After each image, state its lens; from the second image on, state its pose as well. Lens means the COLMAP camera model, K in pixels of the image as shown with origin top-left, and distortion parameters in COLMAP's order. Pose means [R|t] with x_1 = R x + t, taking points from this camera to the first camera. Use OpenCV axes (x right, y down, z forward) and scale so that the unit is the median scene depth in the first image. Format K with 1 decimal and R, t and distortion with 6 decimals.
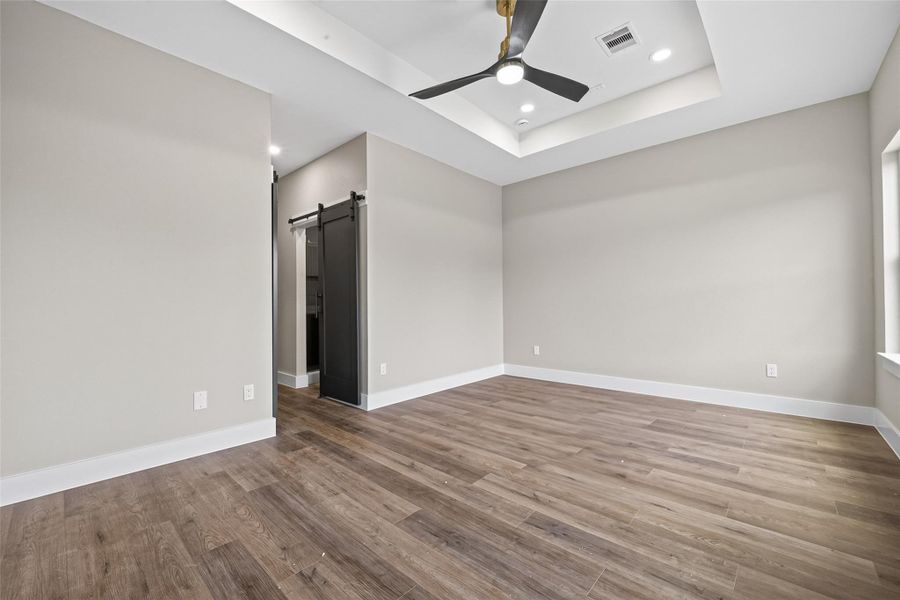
lens RADIAL K [[363.7, 0, 450.6], [0, 363.7, 302.5], [0, 0, 1]] dist [-0.000844, -0.000263]
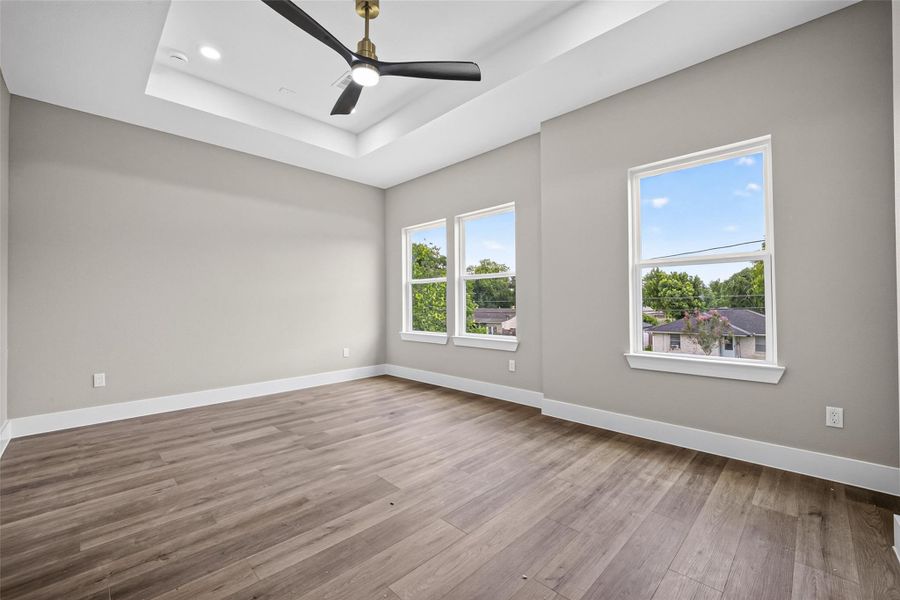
lens RADIAL K [[363.7, 0, 450.6], [0, 363.7, 302.5], [0, 0, 1]] dist [-0.000844, -0.000263]
pose [[0.058220, 0.014531, 0.998198, -0.662670], [0.003861, 0.999883, -0.014780, 0.009049], [-0.998296, 0.004714, 0.058157, 0.583493]]
